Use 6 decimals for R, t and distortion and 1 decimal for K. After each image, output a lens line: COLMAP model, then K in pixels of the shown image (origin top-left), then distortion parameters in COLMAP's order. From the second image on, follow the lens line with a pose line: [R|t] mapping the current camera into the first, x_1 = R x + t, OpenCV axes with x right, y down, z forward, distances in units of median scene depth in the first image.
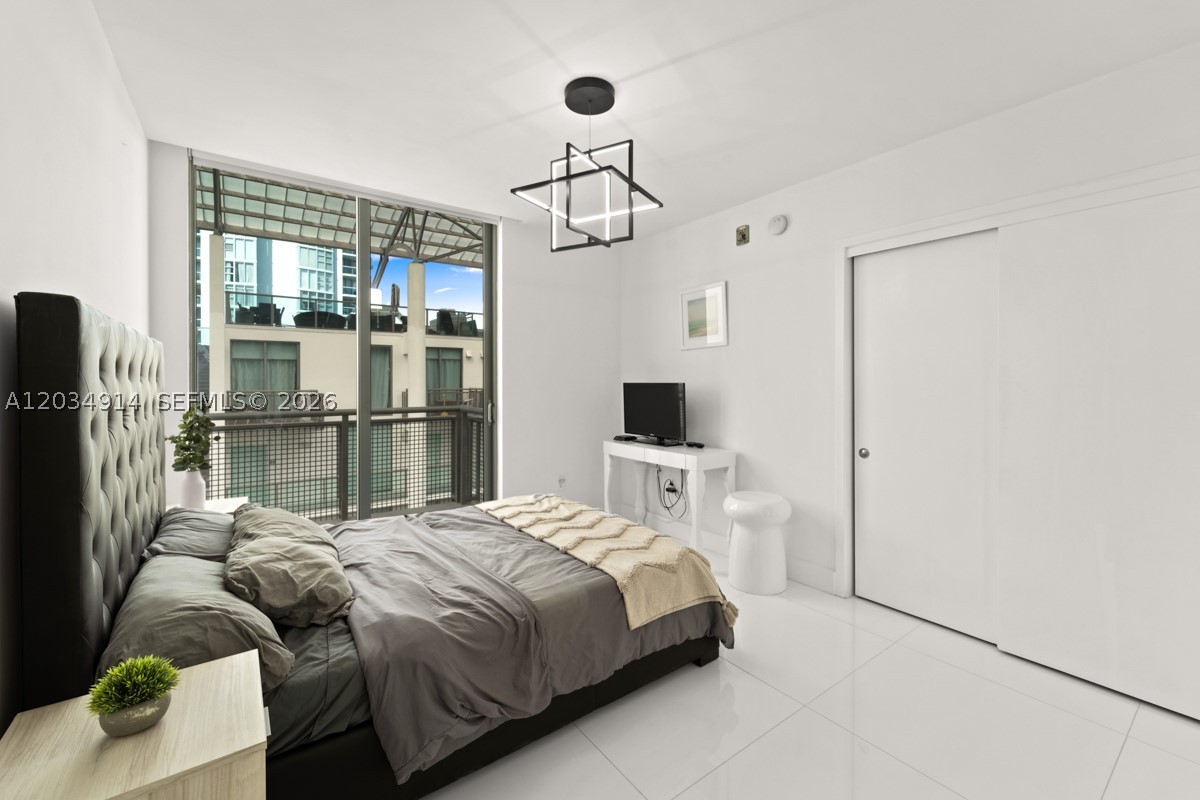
lens RADIAL K [[485.5, 0, 602.1], [0, 485.5, 395.0], [0, 0, 1]] dist [0.004440, 0.000251]
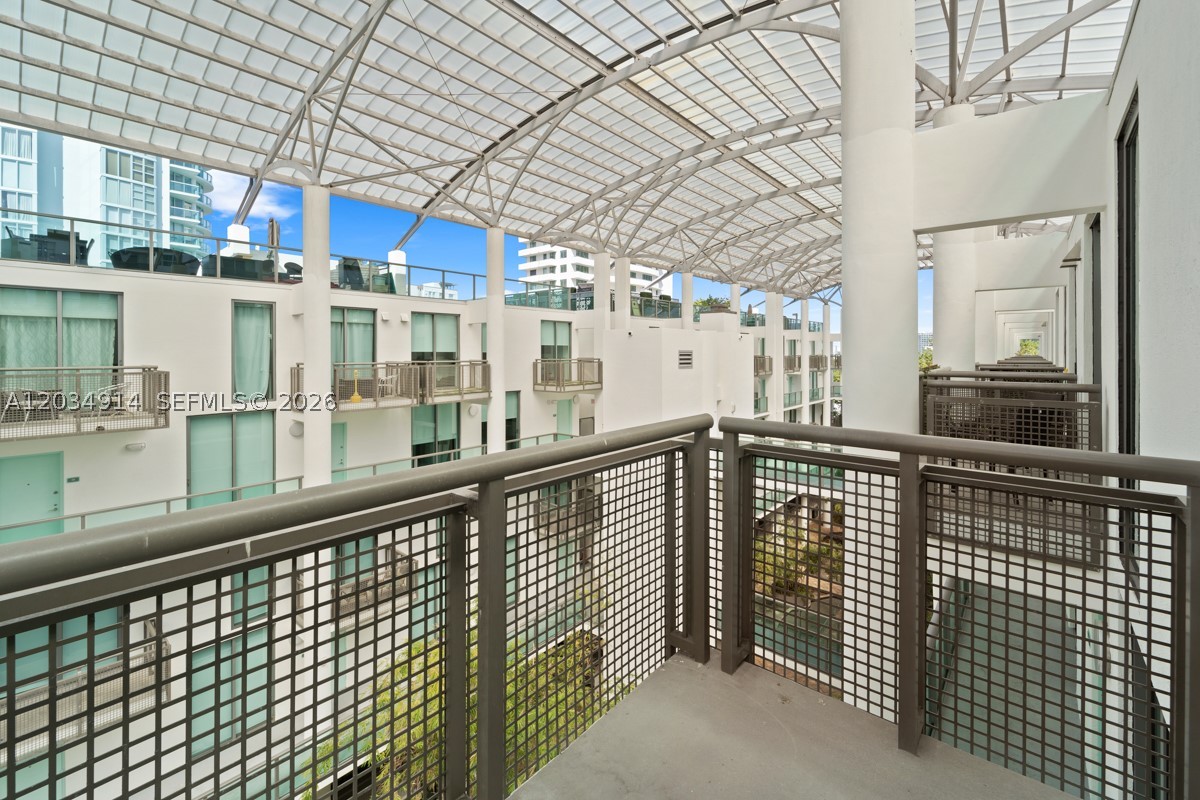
lens RADIAL K [[500.0, 0, 602.1], [0, 500.0, 363.7], [0, 0, 1]] dist [0.001073, -0.000113]
pose [[0.973968, 0.000217, 0.226685, -0.128656], [0.000724, 0.999991, -0.004069, -0.007781], [-0.226684, 0.004127, 0.973960, 0.175009]]
